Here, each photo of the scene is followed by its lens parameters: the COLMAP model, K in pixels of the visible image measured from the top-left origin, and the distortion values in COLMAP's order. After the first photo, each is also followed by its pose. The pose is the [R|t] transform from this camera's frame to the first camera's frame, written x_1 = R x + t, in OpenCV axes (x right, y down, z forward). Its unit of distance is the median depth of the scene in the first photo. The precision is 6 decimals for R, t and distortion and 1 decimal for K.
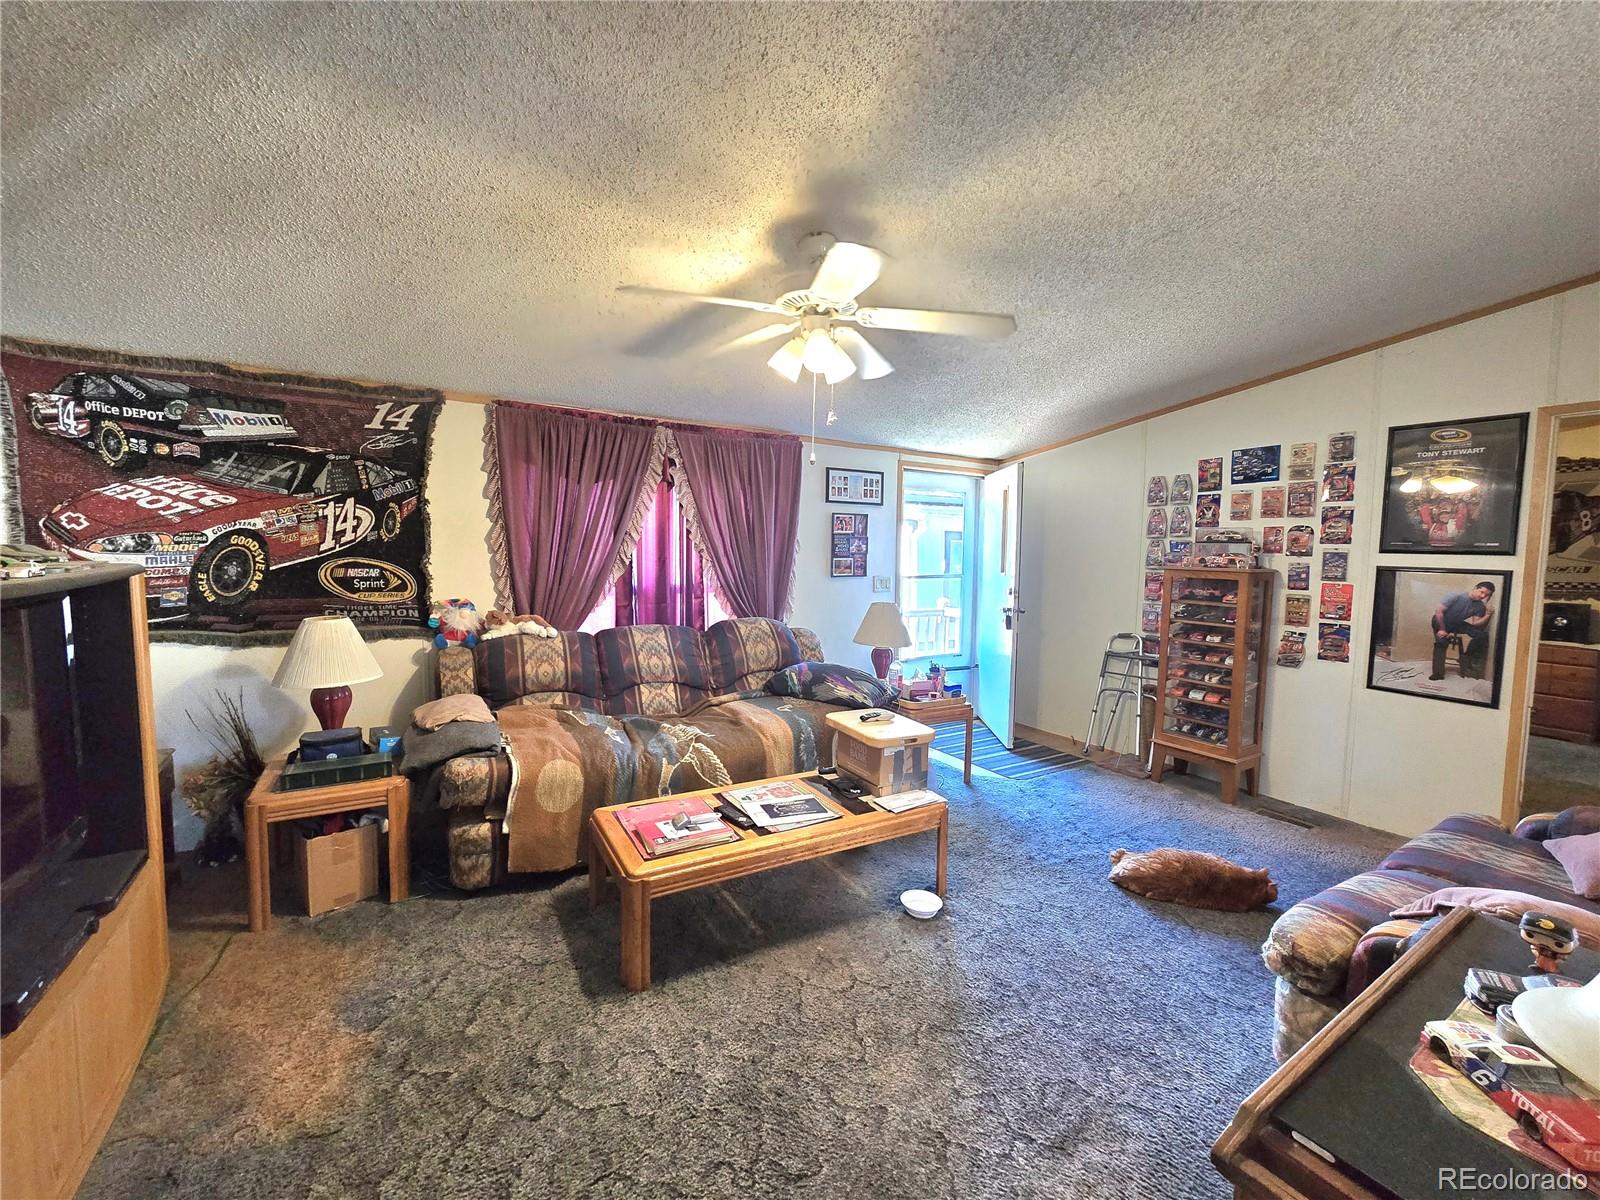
lens RADIAL K [[657.6, 0, 797.9], [0, 657.6, 592.0], [0, 0, 1]] dist [-0.004285, 0.001362]
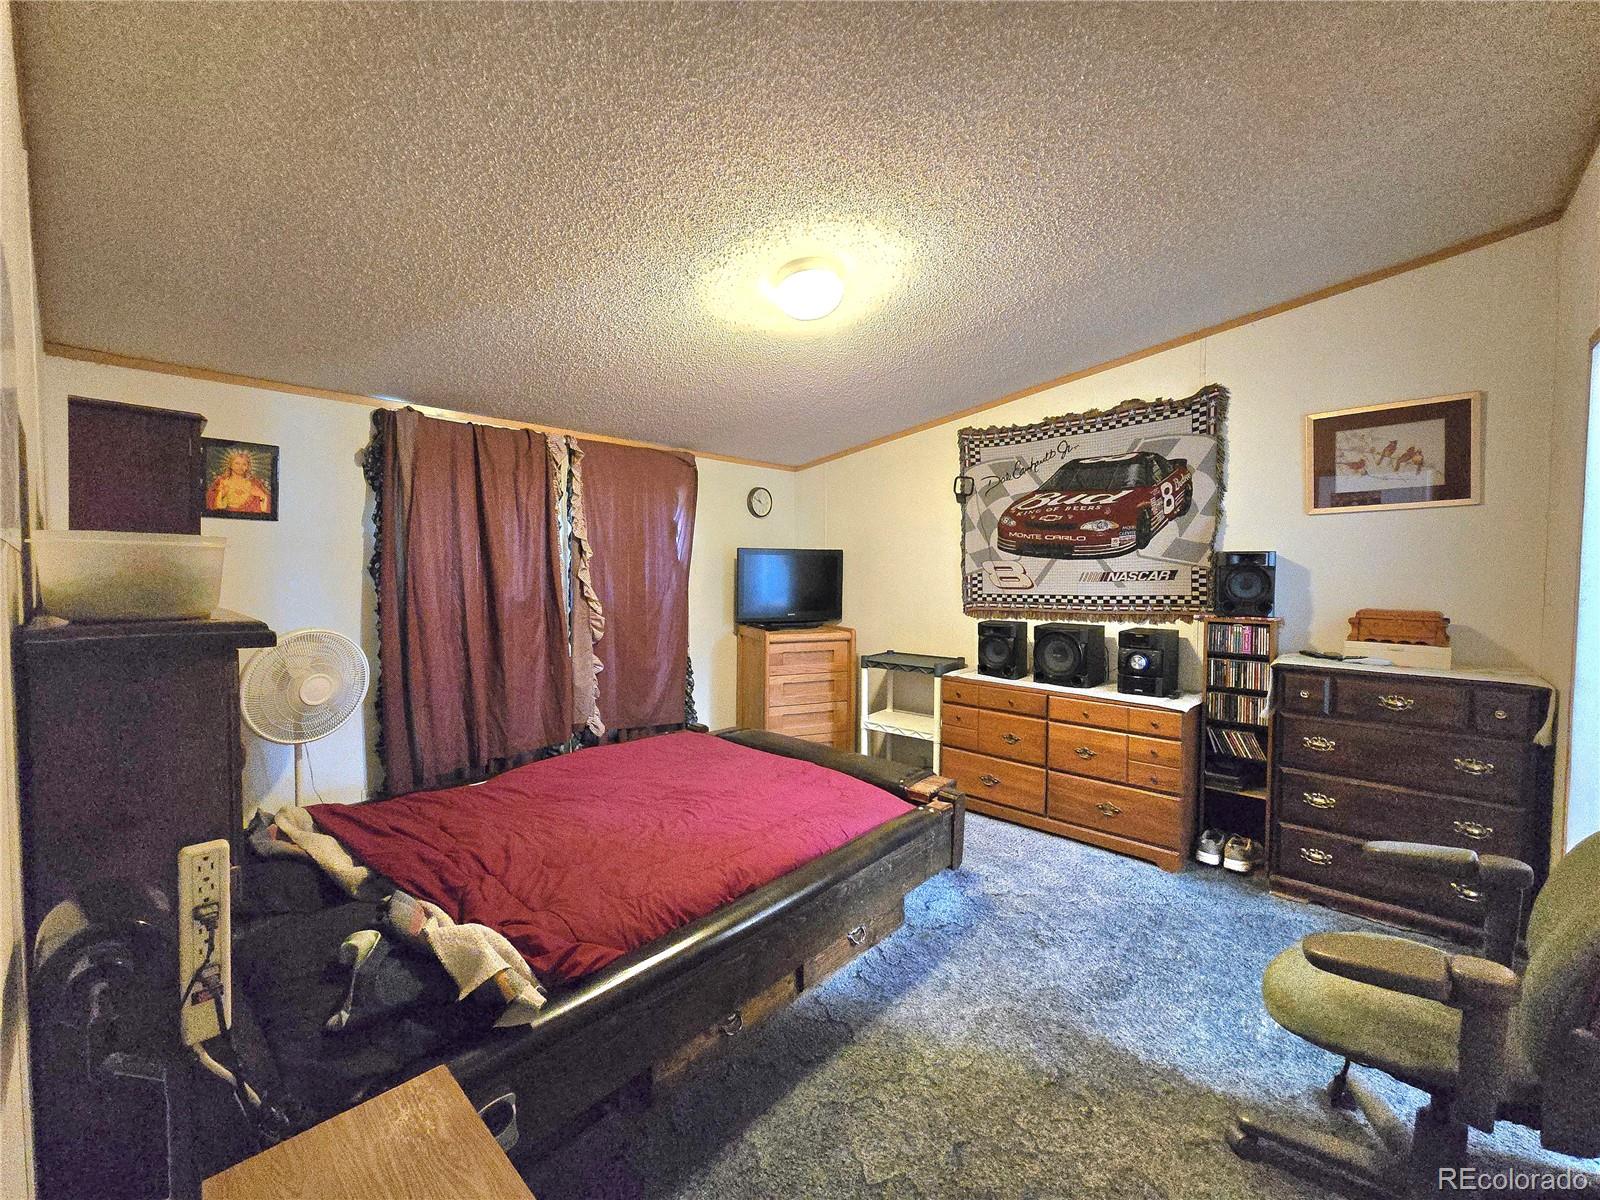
lens RADIAL K [[657.6, 0, 793.1], [0, 657.6, 594.1], [0, 0, 1]] dist [-0.004285, 0.001362]
pose [[0.961691, -0.032583, 0.272191, 1.045599], [0.039941, 0.998970, -0.021533, -0.025565], [-0.271209, 0.031580, 0.962002, 0.755841]]
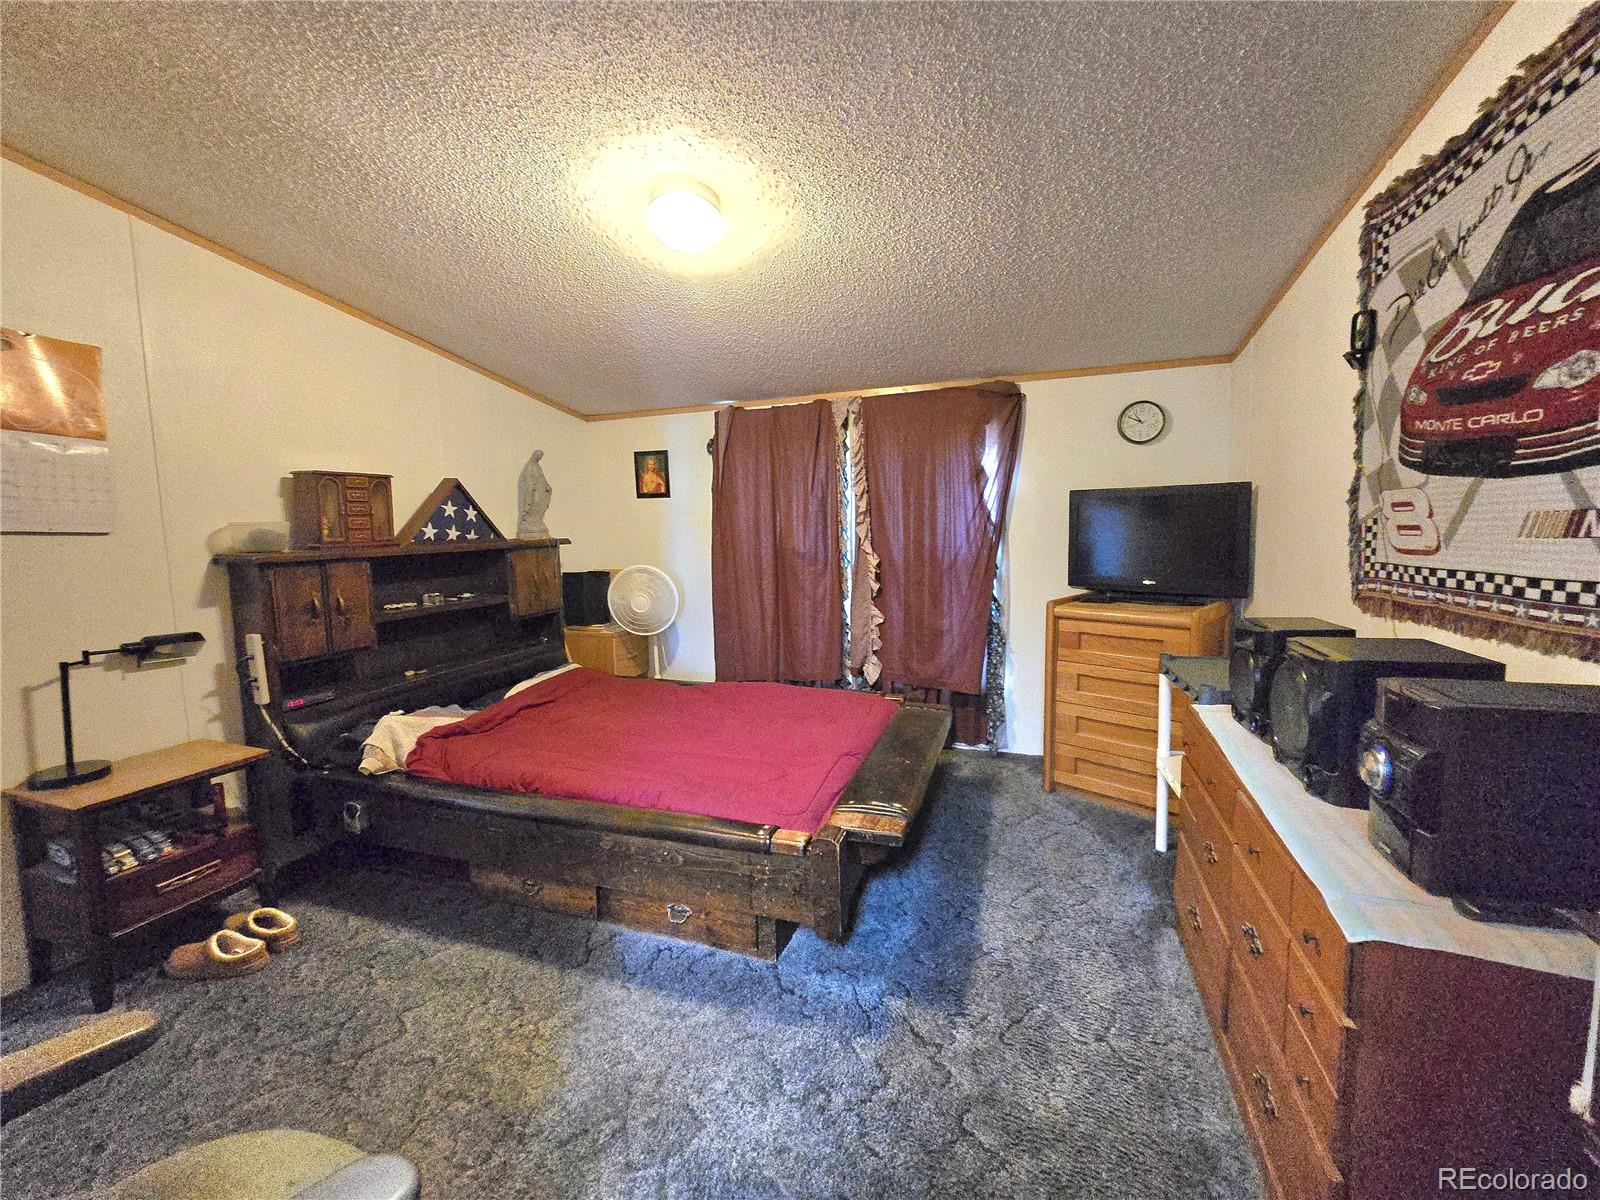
lens RADIAL K [[657.6, 0, 800.1], [0, 657.6, 590.2], [0, 0, 1]] dist [-0.004285, 0.001362]
pose [[0.627160, 0.037982, -0.777964, 1.807391], [-0.018281, 0.999253, 0.034049, -0.024781], [0.778676, -0.007133, 0.627385, 1.080705]]
